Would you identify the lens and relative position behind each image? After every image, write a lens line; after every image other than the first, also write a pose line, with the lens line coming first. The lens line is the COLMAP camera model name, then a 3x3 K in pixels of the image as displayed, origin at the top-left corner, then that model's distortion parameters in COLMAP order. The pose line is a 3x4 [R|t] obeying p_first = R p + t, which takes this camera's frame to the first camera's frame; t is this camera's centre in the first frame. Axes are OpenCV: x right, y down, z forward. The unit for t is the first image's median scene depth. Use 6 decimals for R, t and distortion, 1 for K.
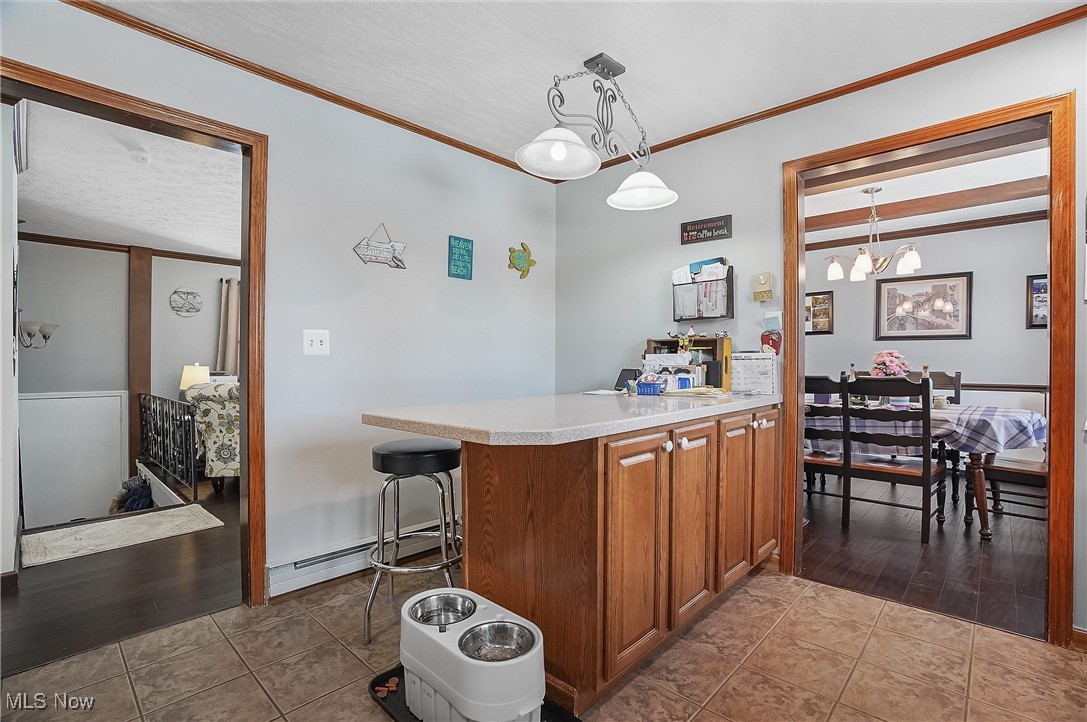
lens RADIAL K [[491.3, 0, 543.5], [0, 491.3, 361.0], [0, 0, 1]] dist [-0.000872, 0.000090]
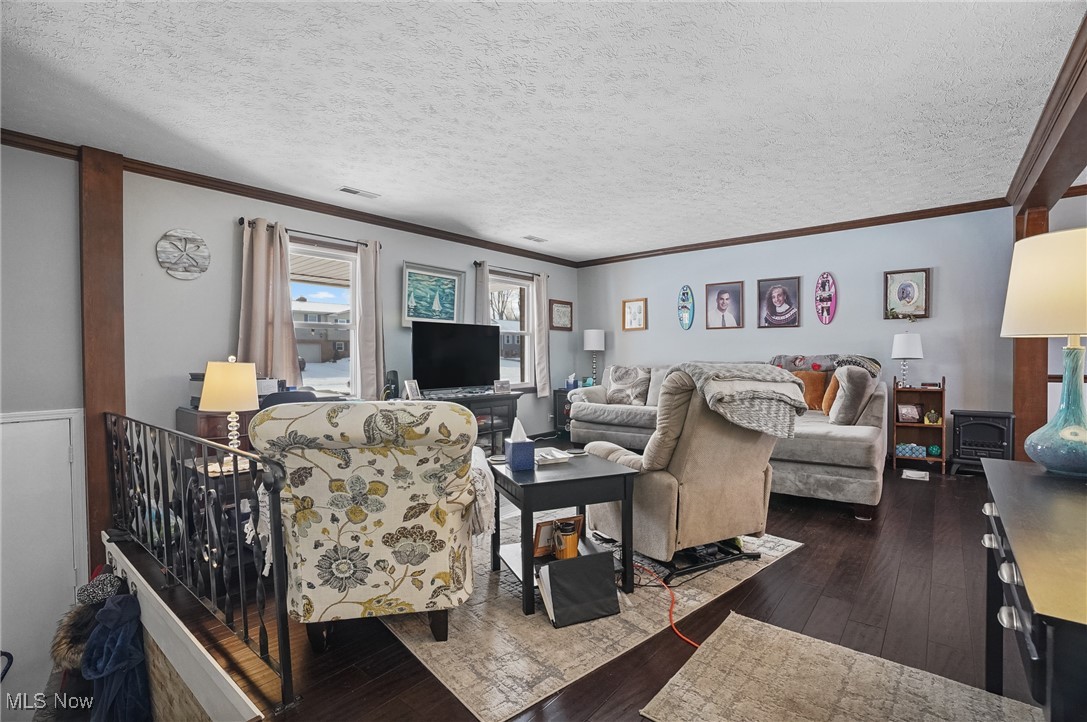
lens RADIAL K [[486.2, 0, 559.5], [0, 486.2, 361.9], [0, 0, 1]] dist [-0.008320, 0.000405]
pose [[0.996008, -0.010260, 0.088676, -0.354187], [0.008978, 0.999850, 0.014838, 0.004391], [-0.088815, -0.013983, 0.995950, 0.406562]]
